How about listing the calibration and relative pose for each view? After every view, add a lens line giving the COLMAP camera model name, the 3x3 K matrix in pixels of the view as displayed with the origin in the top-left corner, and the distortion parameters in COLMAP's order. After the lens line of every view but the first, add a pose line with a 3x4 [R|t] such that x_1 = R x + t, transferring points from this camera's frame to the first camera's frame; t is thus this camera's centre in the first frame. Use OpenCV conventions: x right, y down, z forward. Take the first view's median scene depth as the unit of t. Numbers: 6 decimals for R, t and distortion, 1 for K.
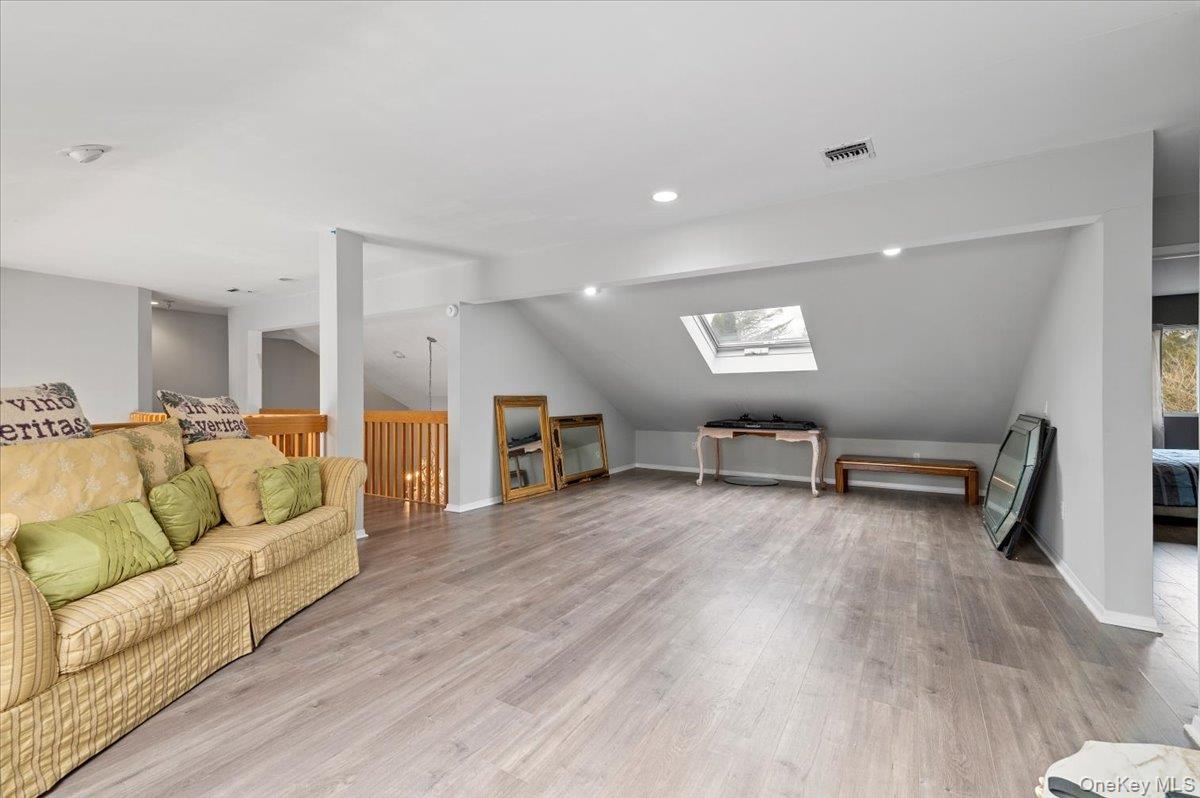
lens RADIAL K [[515.1, 0, 600.7], [0, 515.1, 397.5], [0, 0, 1]] dist [0.005133, -0.000012]
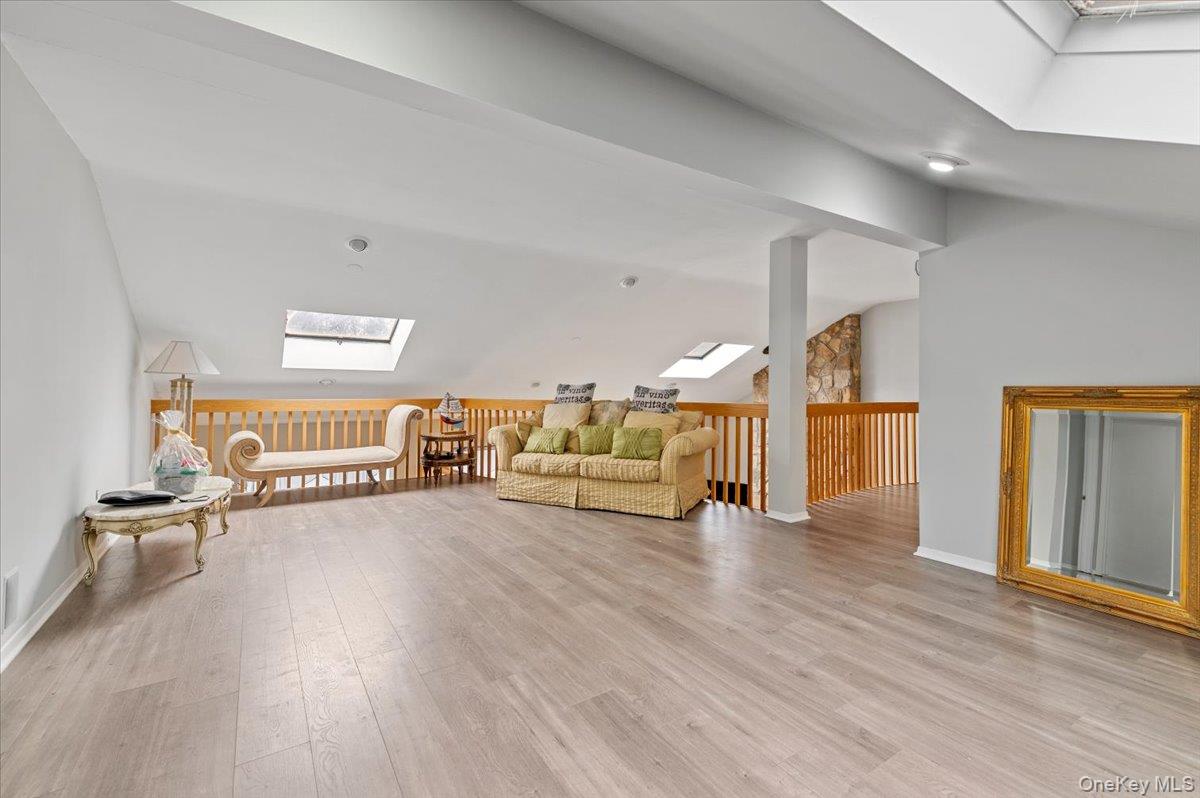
lens RADIAL K [[515.1, 0, 600.7], [0, 515.1, 397.5], [0, 0, 1]] dist [0.005133, -0.000012]
pose [[-0.426636, 0.015032, -0.904298, 0.922094], [-0.004622, 0.999813, 0.018801, -0.001233], [0.904411, 0.012200, -0.426487, 1.556067]]
